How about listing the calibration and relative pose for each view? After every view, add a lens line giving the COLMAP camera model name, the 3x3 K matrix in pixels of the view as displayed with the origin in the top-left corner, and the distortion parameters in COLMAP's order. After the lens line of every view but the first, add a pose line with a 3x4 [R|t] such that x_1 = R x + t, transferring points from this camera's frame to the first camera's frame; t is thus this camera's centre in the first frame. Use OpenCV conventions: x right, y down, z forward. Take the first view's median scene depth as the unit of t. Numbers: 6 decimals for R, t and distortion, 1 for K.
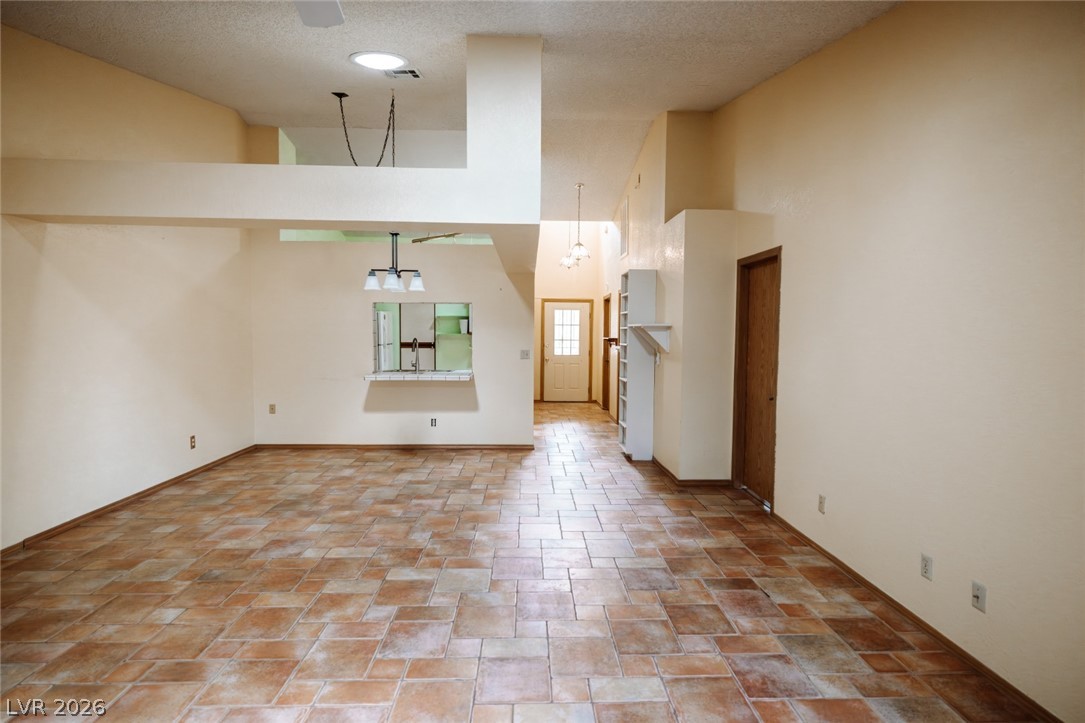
lens RADIAL K [[528.9, 0, 542.5], [0, 528.9, 361.5], [0, 0, 1]] dist [-0.001859, 0.000000]
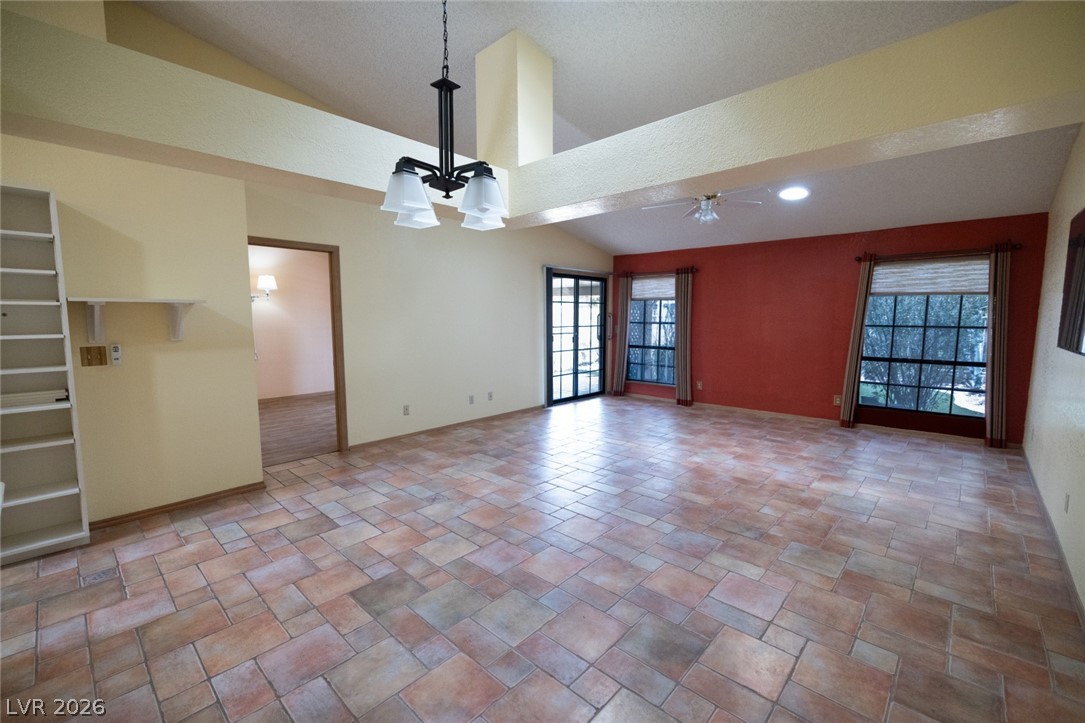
lens RADIAL K [[467.6, 0, 542.5], [0, 467.6, 361.5], [0, 0, 1]] dist [0.002179, 0.000478]
pose [[-0.701676, -0.081521, 0.707817, -0.815071], [0.032670, 0.988707, 0.146258, -0.093853], [-0.711746, 0.125750, -0.691089, 1.617798]]
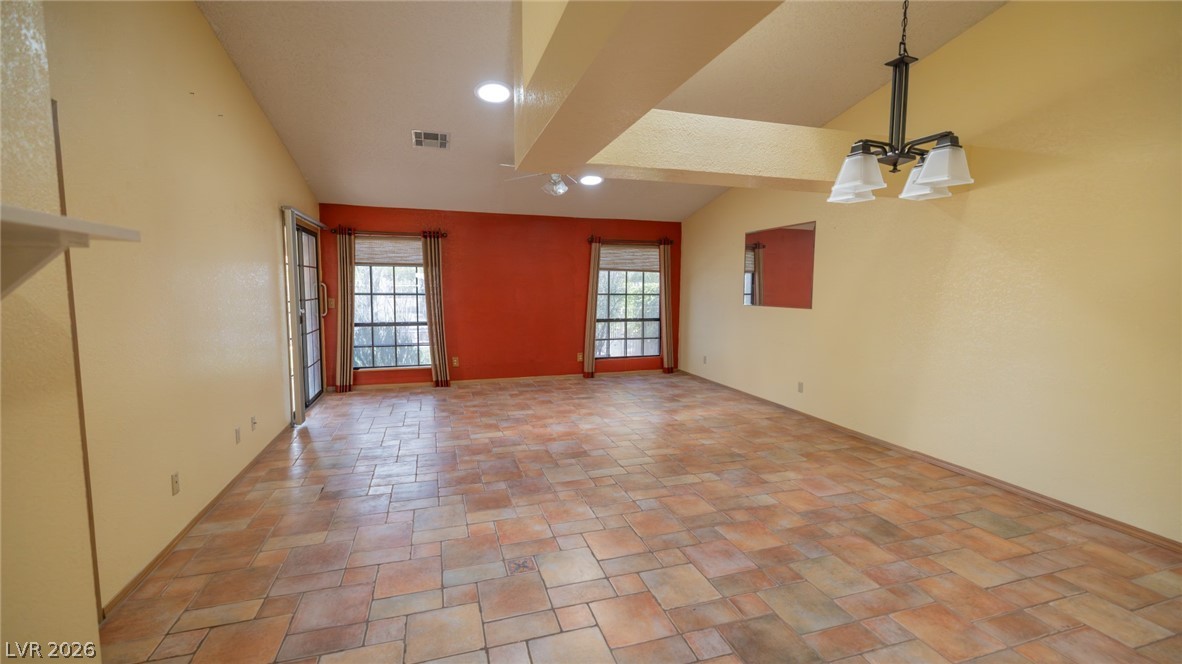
lens RADIAL K [[511.2, 0, 591.0], [0, 511.2, 332.0], [0, 0, 1]] dist [0.002793, 0.000423]
pose [[-0.960994, 0.008453, -0.276442, 0.113332], [-0.032327, 0.989248, 0.142629, -0.095133], [0.274675, 0.146002, -0.950388, 1.786623]]
